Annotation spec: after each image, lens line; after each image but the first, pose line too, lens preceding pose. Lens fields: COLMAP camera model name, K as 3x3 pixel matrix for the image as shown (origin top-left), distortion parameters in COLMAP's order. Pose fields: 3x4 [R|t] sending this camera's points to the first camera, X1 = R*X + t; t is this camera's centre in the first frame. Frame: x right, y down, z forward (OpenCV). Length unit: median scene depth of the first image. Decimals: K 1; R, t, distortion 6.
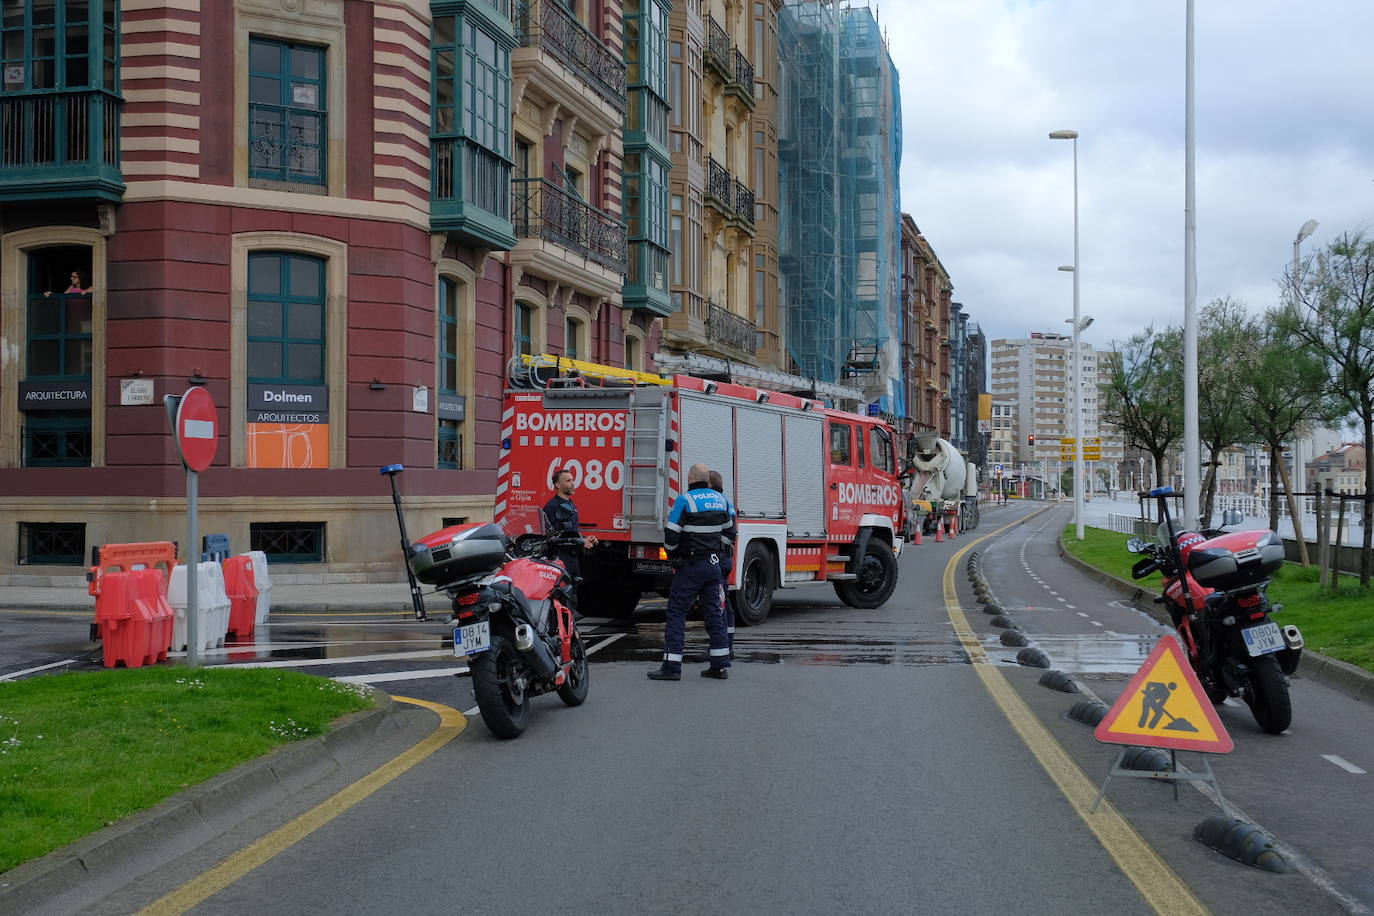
lens RADIAL K [[1691.6, 0, 687.0], [0, 1691.6, 458.0], [0, 0, 1]] dist [0.032748, 0.072449]
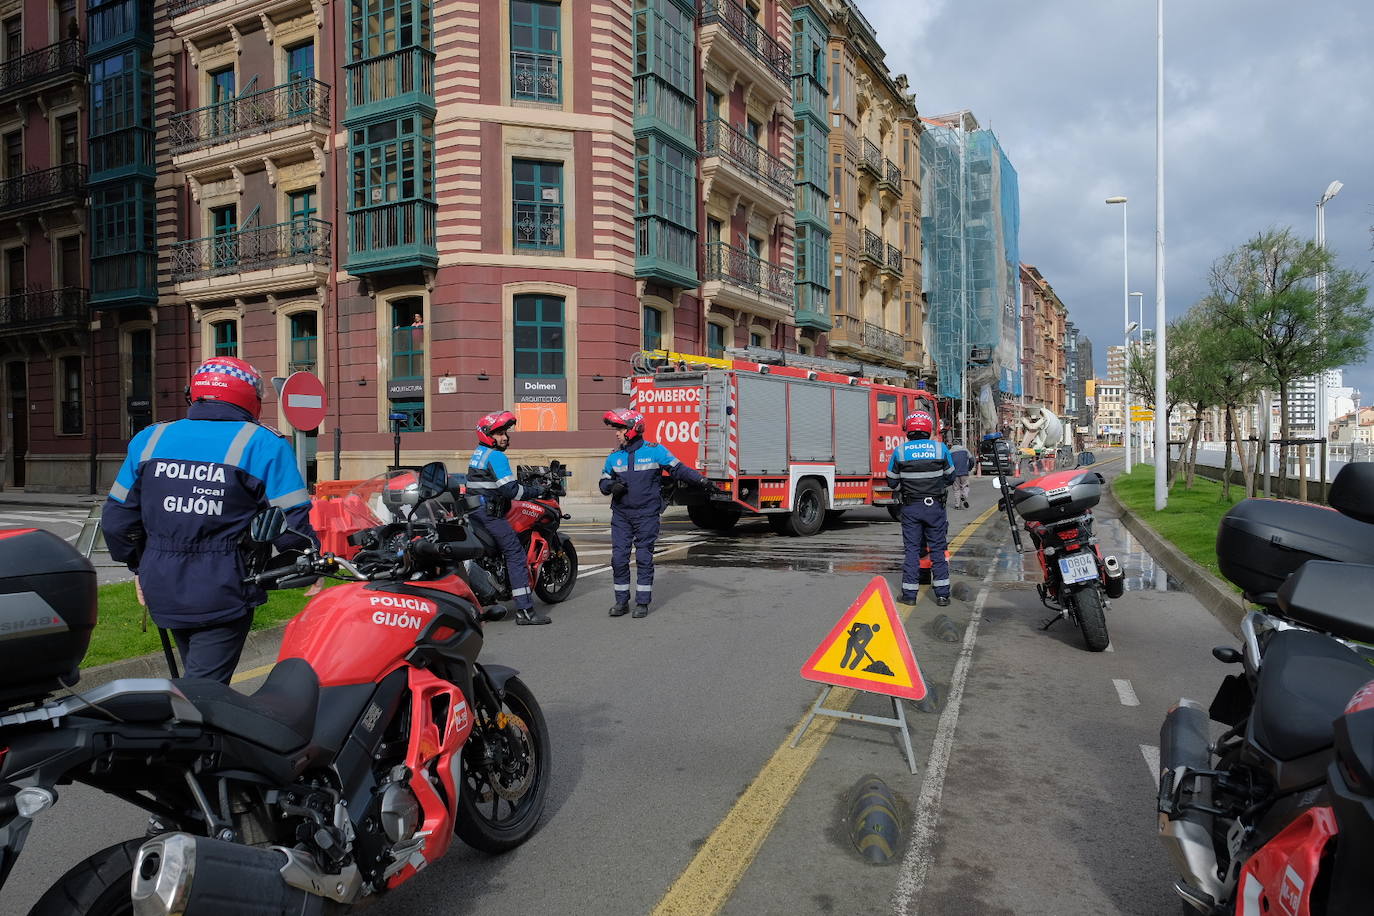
lens RADIAL K [[964.0, 0, 687.0], [0, 964.0, 458.0], [0, 0, 1]] dist [-0.006889, 0.006955]
pose [[0.968557, -0.006311, -0.248713, 0.123561], [0.014238, 0.999446, 0.030088, 0.006037], [0.248385, -0.032683, 0.968110, 0.164547]]
